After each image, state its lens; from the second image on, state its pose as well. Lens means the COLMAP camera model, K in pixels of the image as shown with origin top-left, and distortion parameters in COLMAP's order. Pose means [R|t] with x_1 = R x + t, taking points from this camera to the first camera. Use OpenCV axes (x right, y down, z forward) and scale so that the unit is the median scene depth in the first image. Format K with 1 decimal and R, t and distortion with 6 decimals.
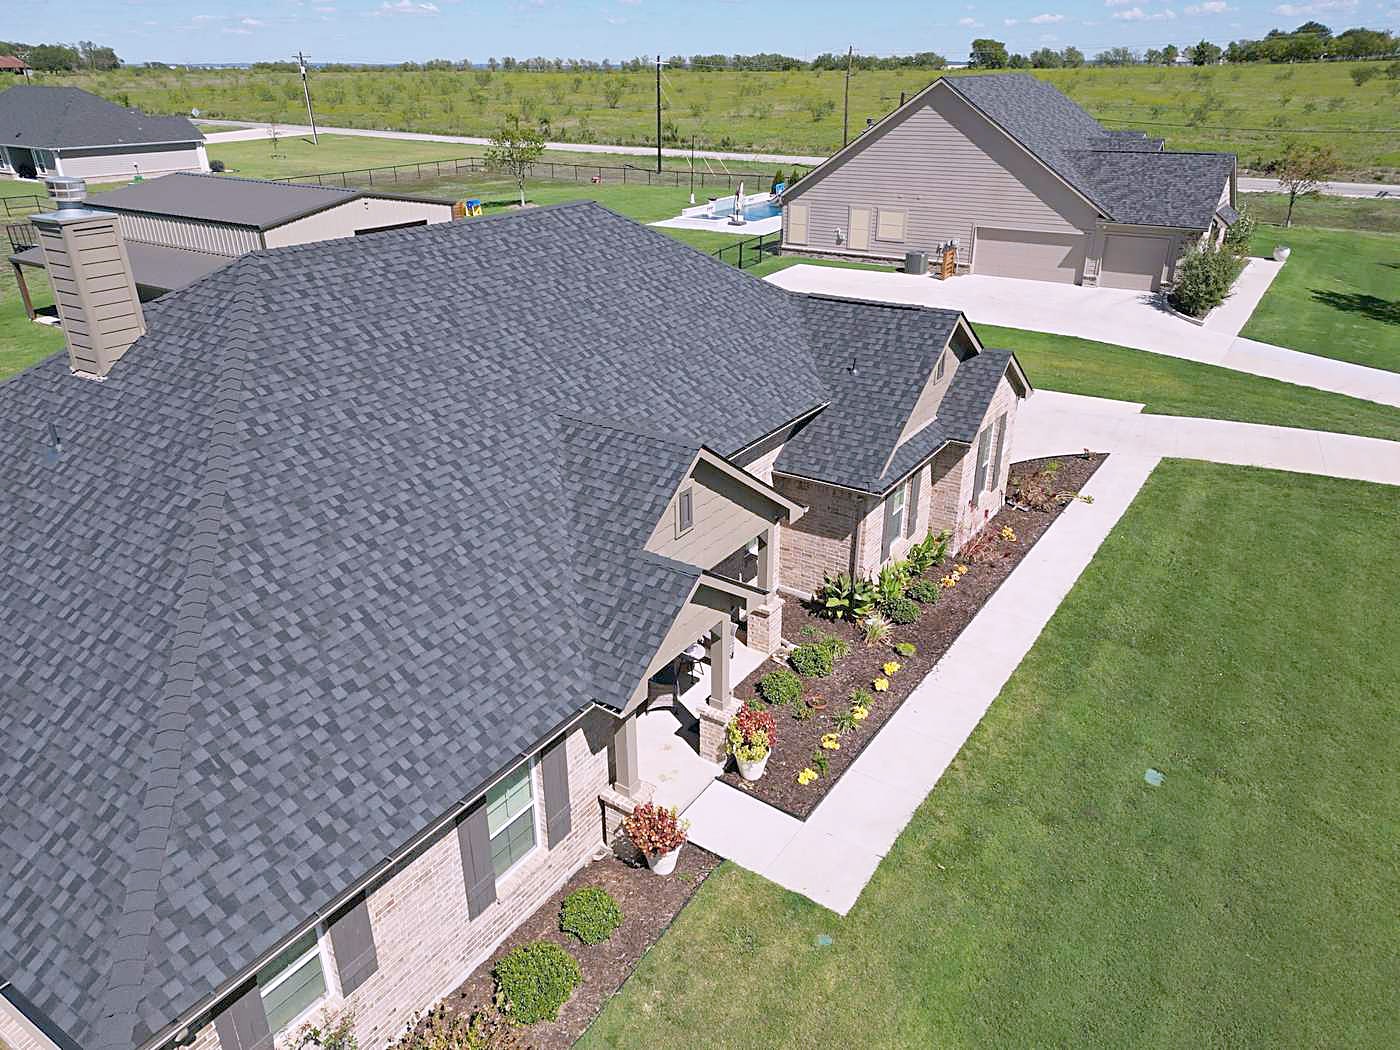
lens RADIAL K [[989.6, 0, 700.2], [0, 989.6, 524.1], [0, 0, 1]] dist [0.040957, -0.006035]
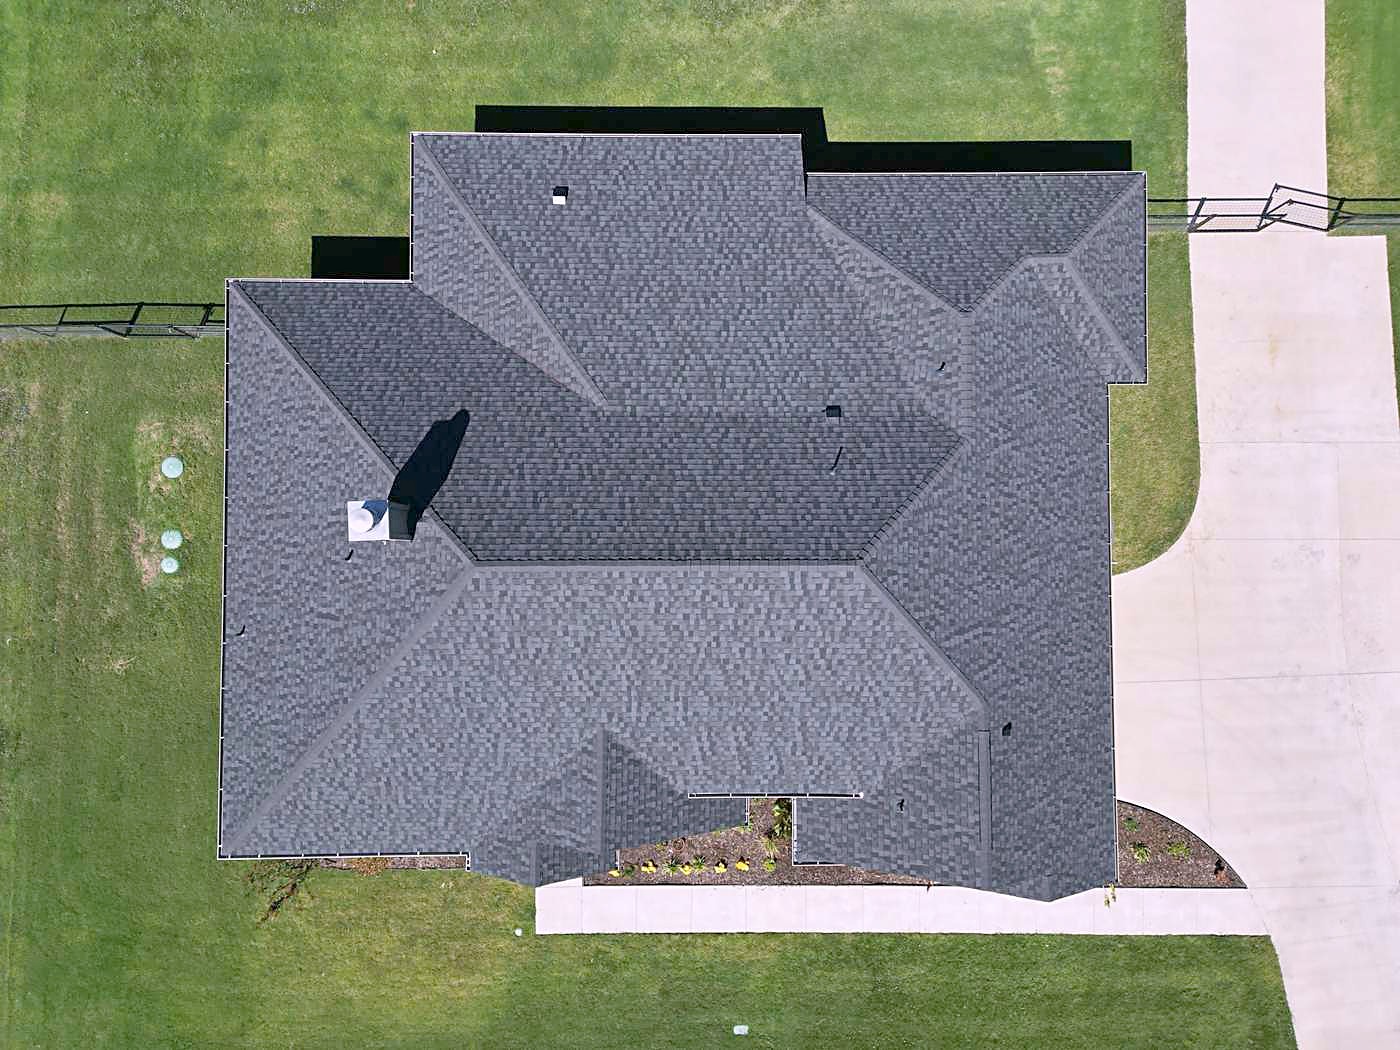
lens RADIAL K [[989.6, 0, 700.8], [0, 989.6, 524.9], [0, 0, 1]] dist [0.040957, -0.006035]
pose [[0.551384, 0.833960, -0.022059, -0.343305], [-0.355522, 0.258814, 0.898120, -1.880553], [0.754705, -0.487366, 0.439197, 0.773948]]
